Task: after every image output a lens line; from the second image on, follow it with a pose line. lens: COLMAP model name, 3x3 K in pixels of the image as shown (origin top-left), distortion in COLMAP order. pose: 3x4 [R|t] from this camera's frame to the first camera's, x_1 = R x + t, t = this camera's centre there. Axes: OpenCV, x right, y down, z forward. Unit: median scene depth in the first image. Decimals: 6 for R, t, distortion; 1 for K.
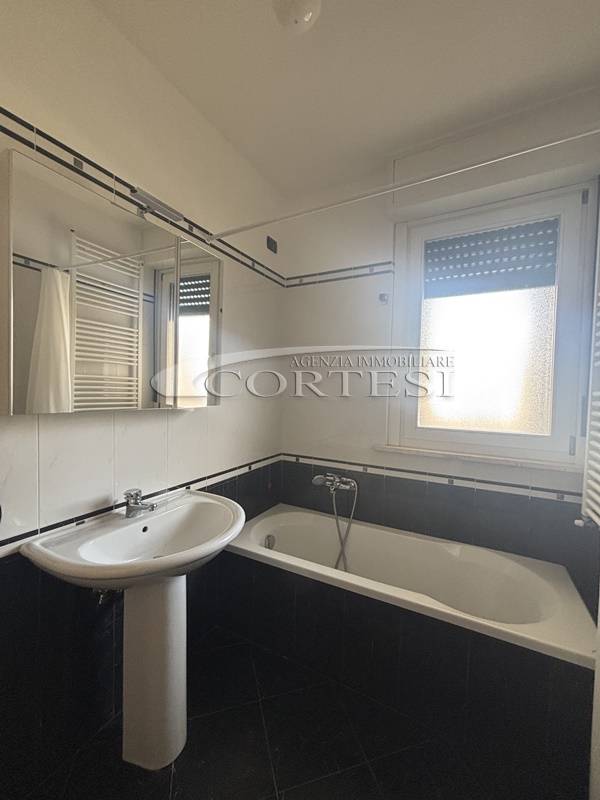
lens RADIAL K [[322.9, 0, 300.0], [0, 322.9, 400.0], [0, 0, 1]] dist [0.000011, 0.000251]
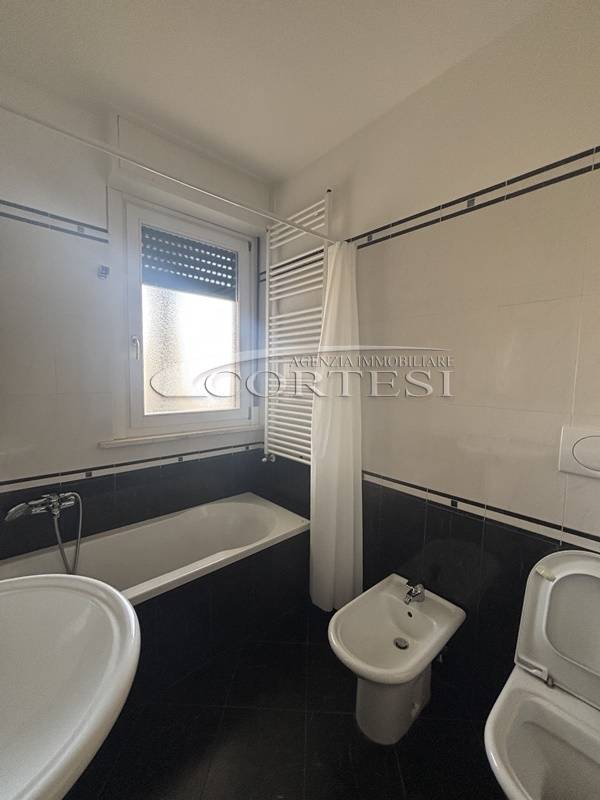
lens RADIAL K [[320.4, 0, 299.1], [0, 320.4, 407.6], [0, 0, 1]] dist [-0.001136, -0.000023]
pose [[0.334670, -0.105797, 0.936378, -0.410072], [0.036514, 0.994387, 0.099300, -0.021440], [-0.941628, 0.000958, 0.336655, 0.229908]]
